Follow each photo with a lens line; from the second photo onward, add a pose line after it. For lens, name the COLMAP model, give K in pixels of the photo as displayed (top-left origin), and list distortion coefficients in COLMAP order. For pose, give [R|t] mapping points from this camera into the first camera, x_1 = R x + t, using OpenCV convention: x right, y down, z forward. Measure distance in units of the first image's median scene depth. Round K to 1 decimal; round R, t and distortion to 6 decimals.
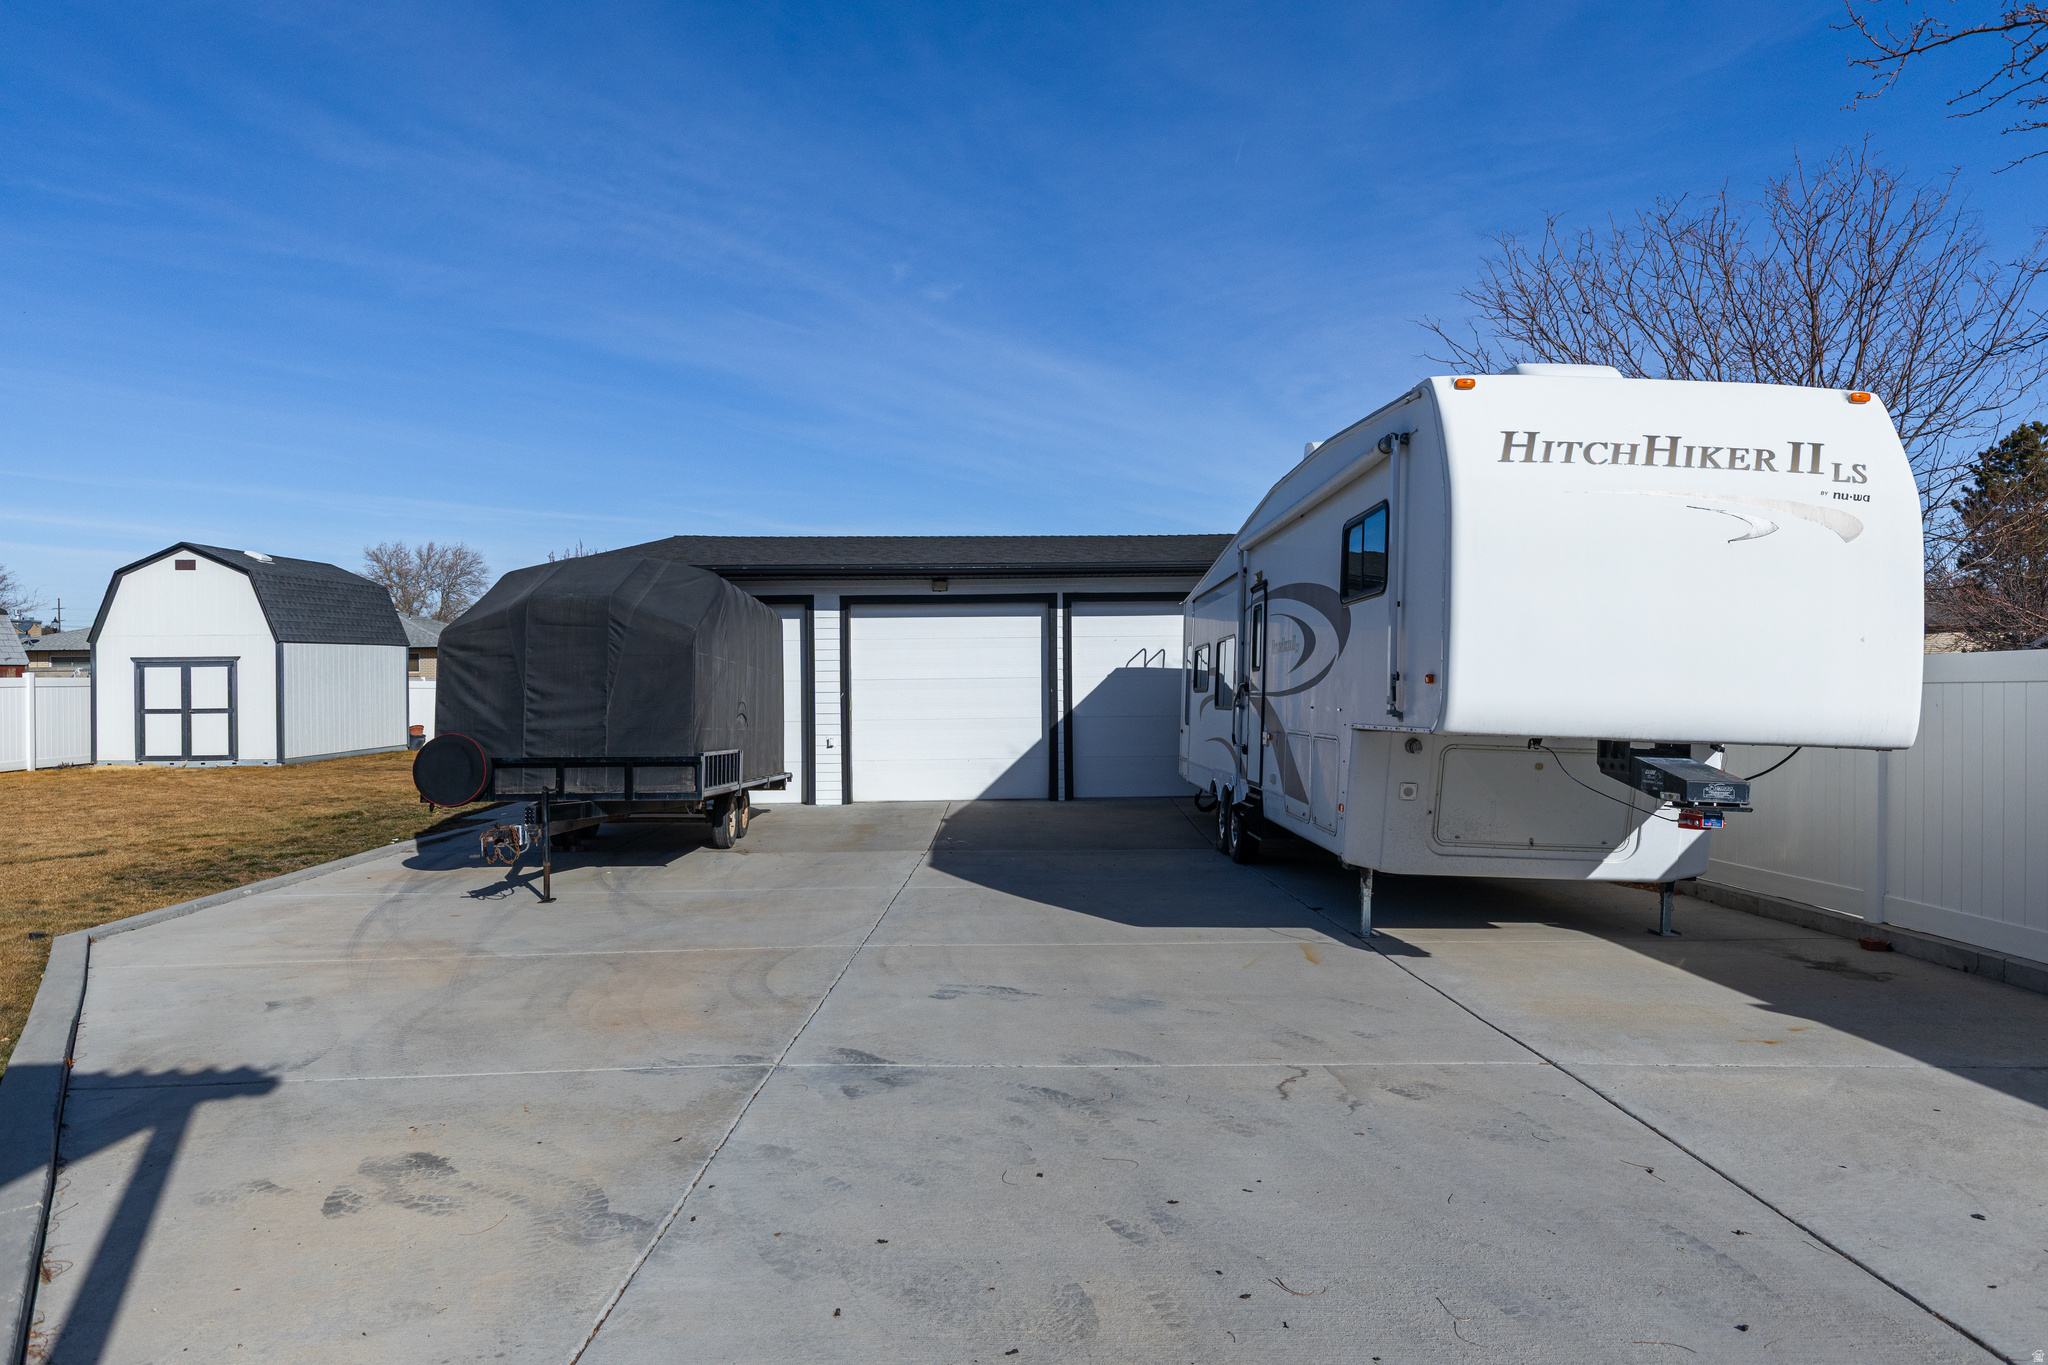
lens RADIAL K [[1235.5, 0, 1024.0], [0, 1235.5, 682.5], [0, 0, 1]] dist [-0.000111, -0.000255]
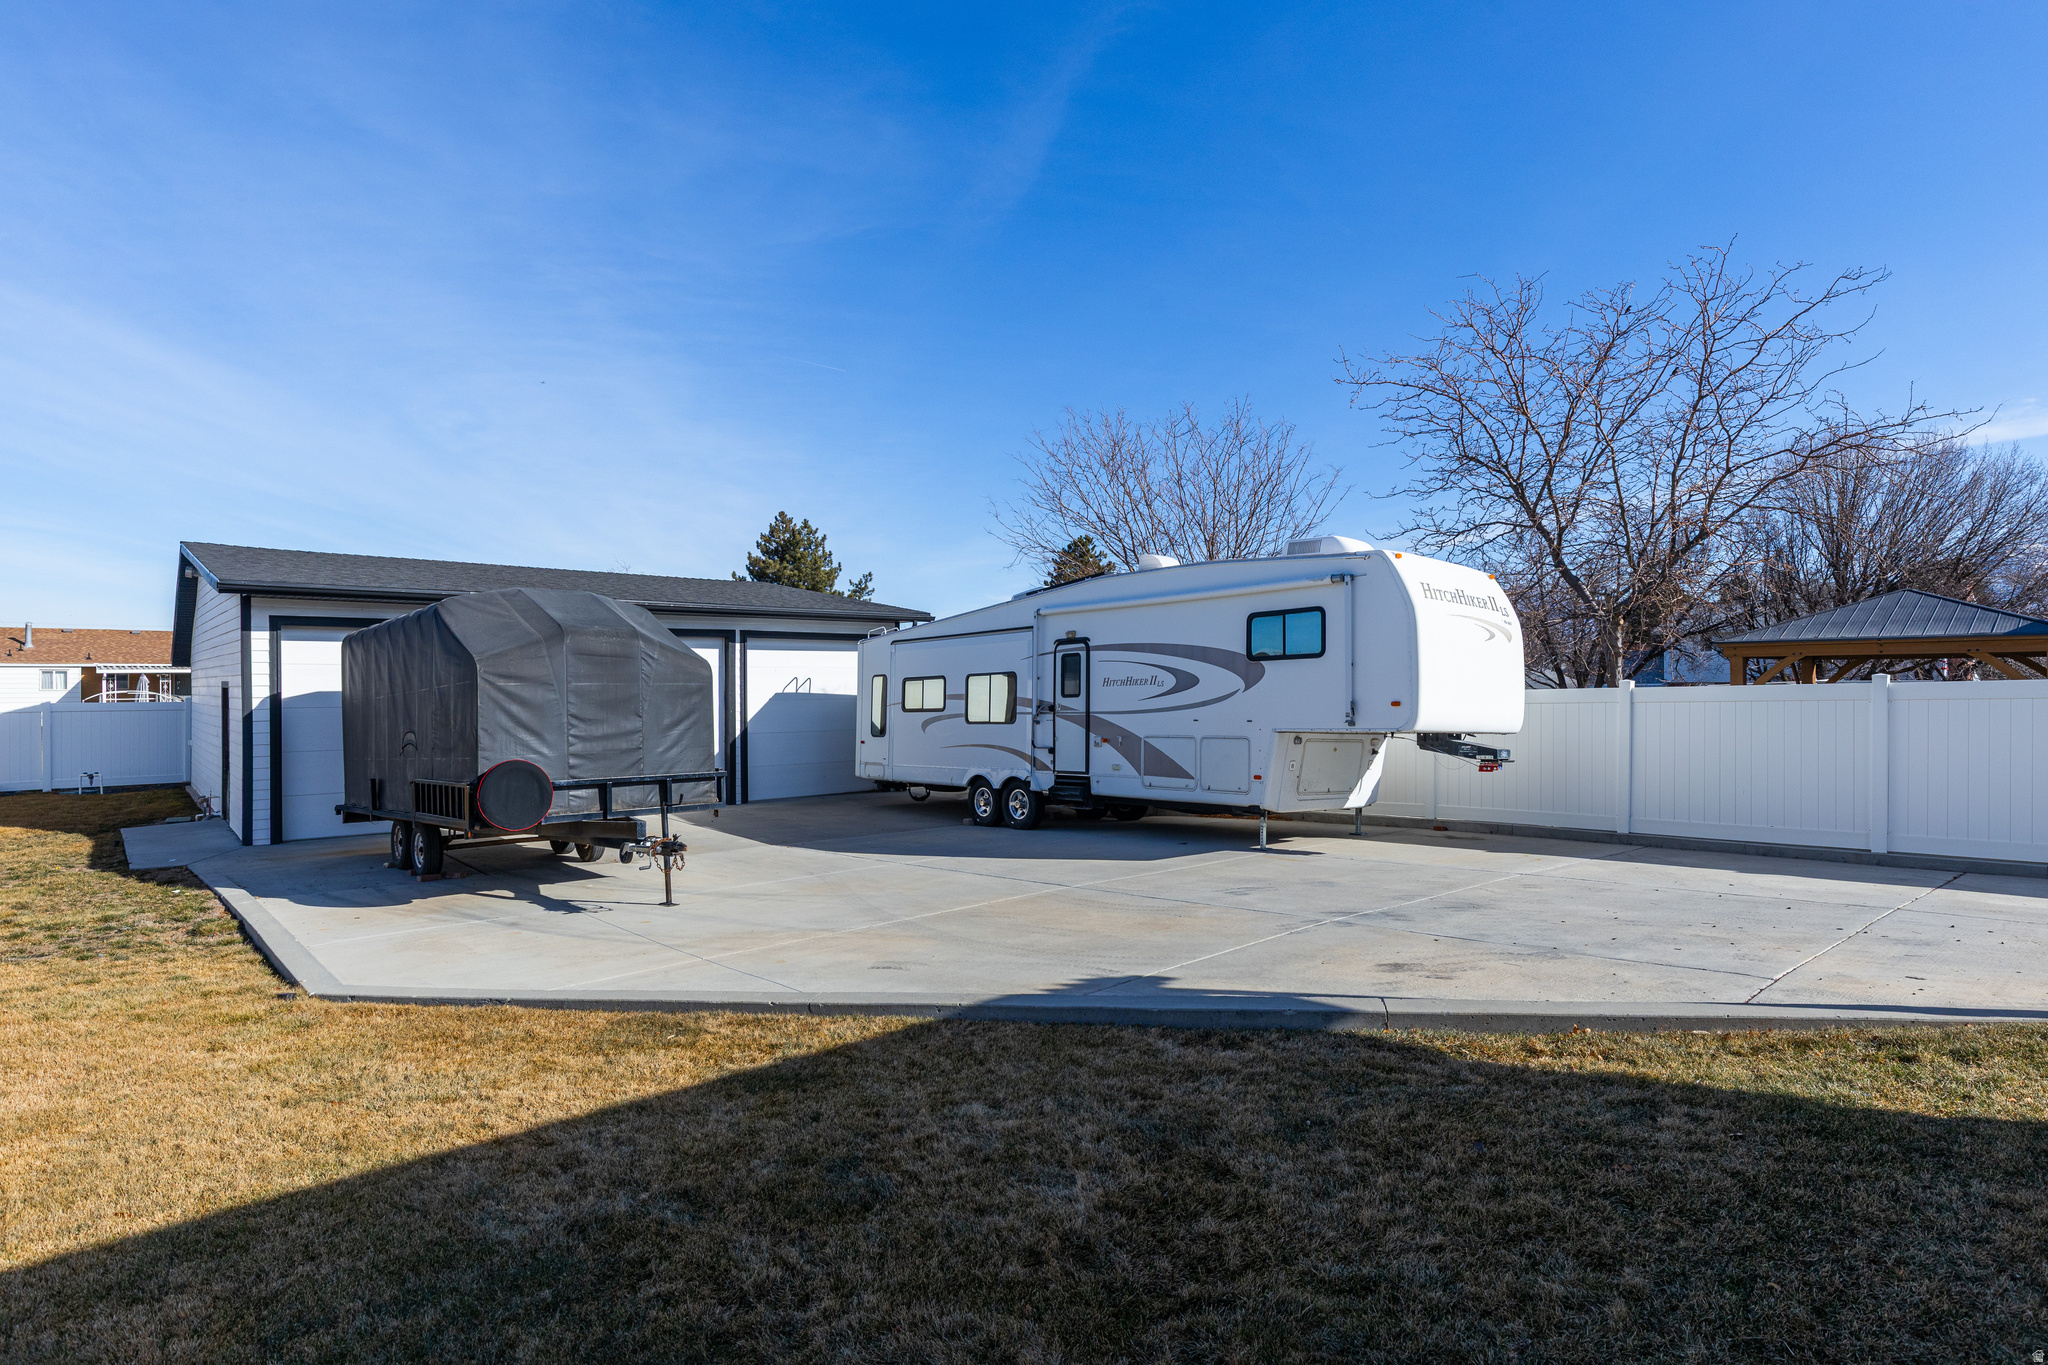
lens RADIAL K [[1083.6, 0, 1024.0], [0, 1083.6, 682.5], [0, 0, 1]] dist [-0.002392, -0.000445]
pose [[0.759410, 0.006294, 0.650582, -0.475780], [0.004953, 0.999868, -0.015455, -0.004596], [-0.650594, 0.014959, 0.759278, 0.026302]]
